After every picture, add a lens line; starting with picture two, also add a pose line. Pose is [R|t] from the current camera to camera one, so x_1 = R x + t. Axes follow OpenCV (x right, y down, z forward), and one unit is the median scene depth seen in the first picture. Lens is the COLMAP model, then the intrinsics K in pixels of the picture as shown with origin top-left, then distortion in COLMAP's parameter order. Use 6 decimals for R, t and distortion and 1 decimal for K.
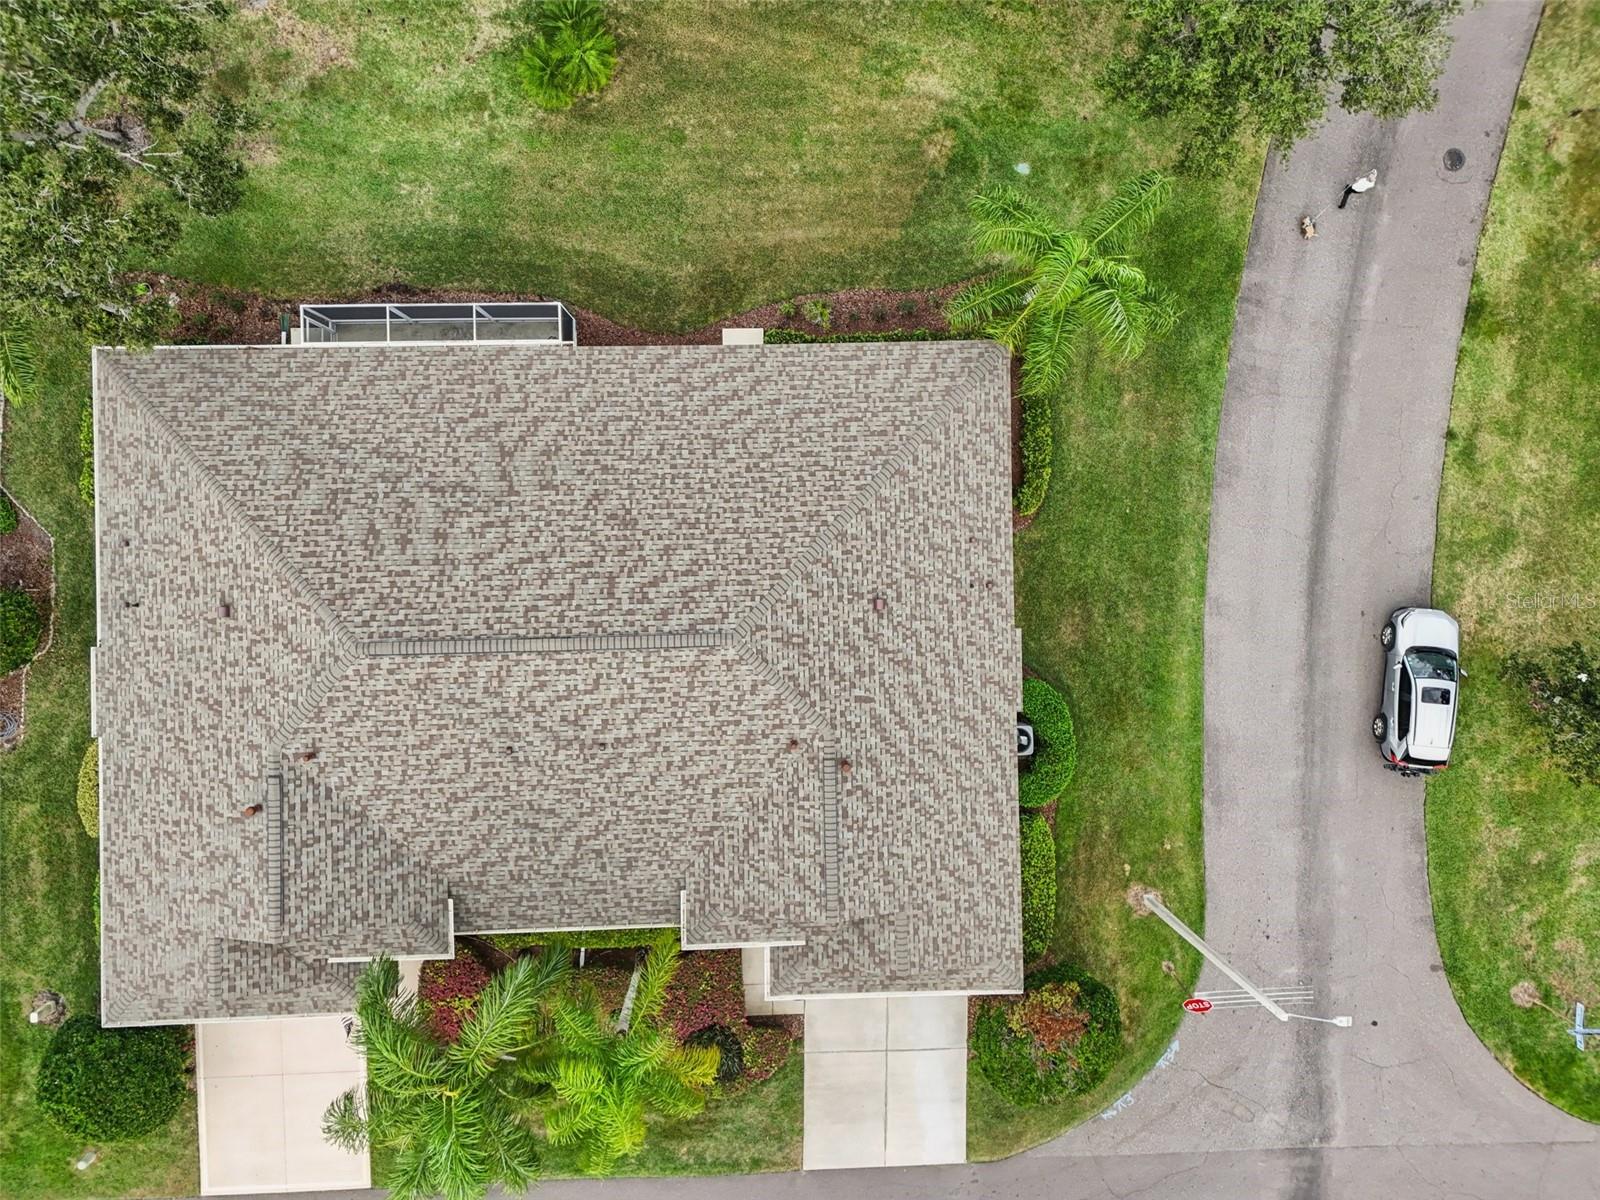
lens RADIAL K [[1196.7, 0, 786.2], [0, 1196.7, 520.7], [0, 0, 1]] dist [0.072094, -0.069947]
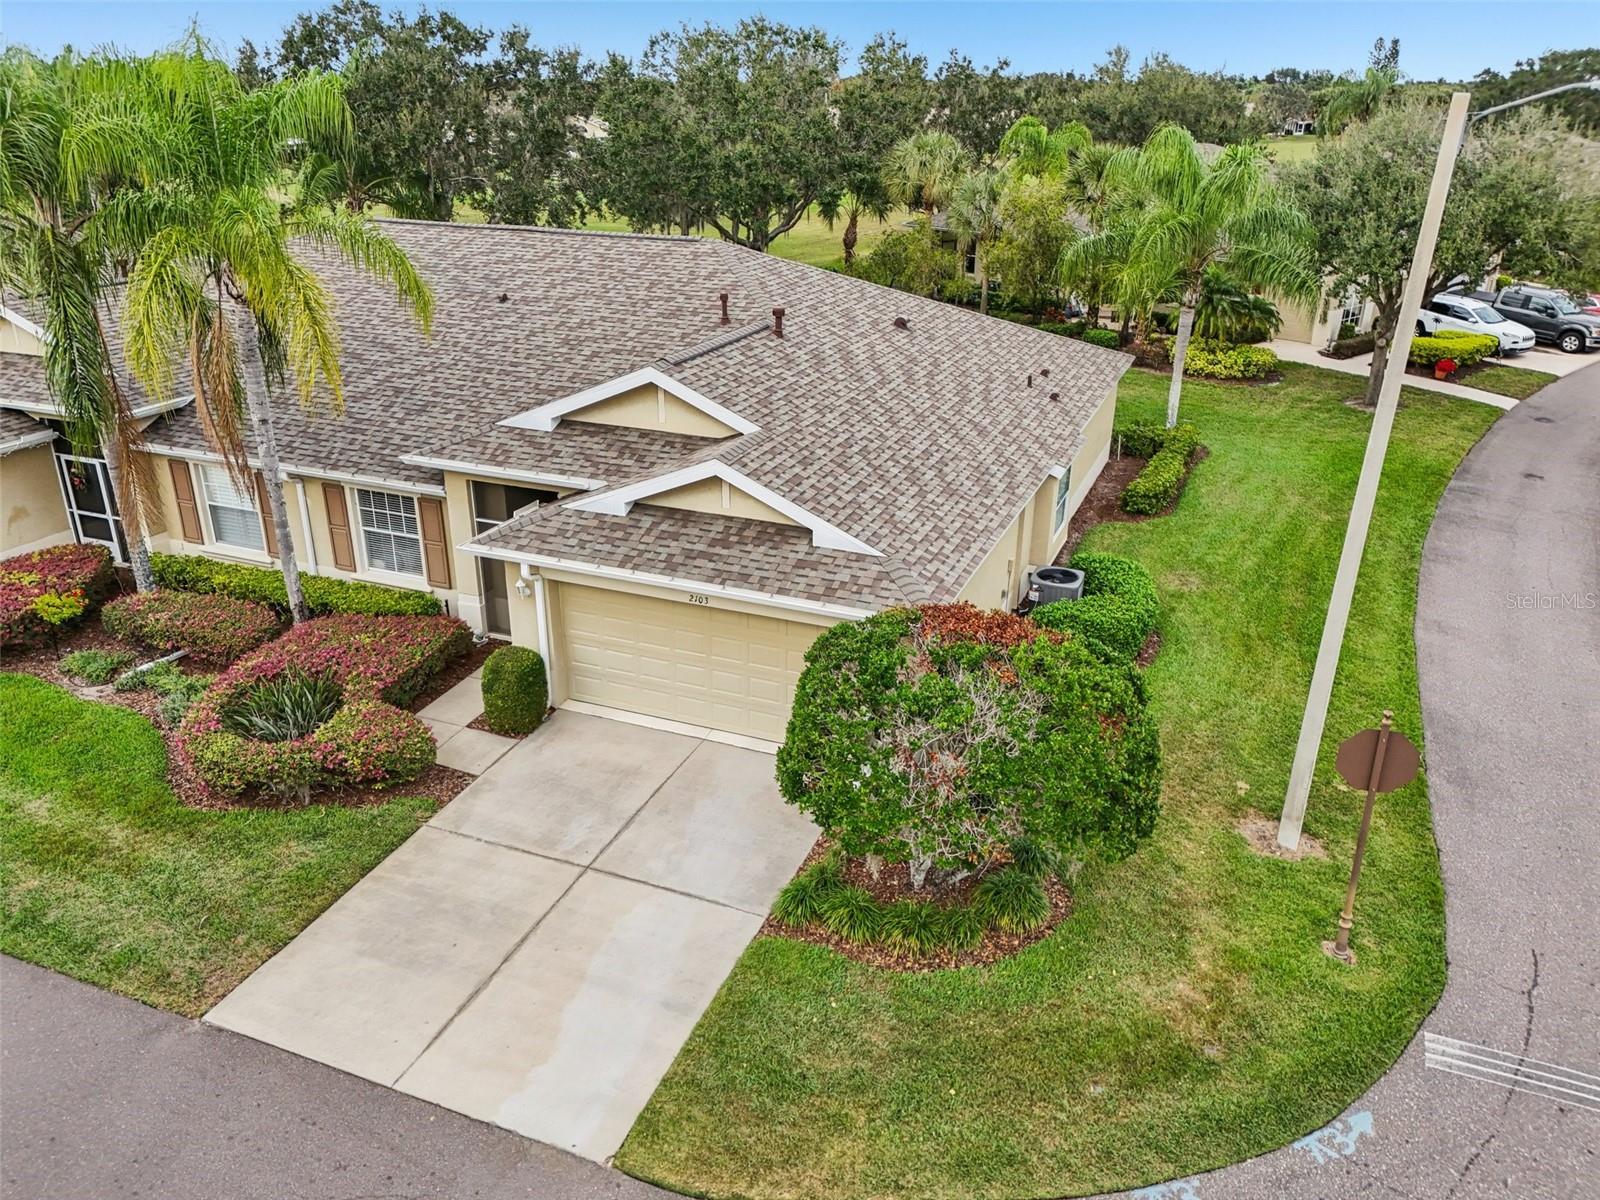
lens RADIAL K [[1196.7, 0, 791.3], [0, 1196.7, 601.7], [0, 0, 1]] dist [0.072094, -0.069947]
pose [[0.918138, 0.130744, -0.374070, 0.291142], [-0.395588, 0.357392, -0.846039, 0.730581], [0.023075, 0.924758, 0.379856, 0.765299]]
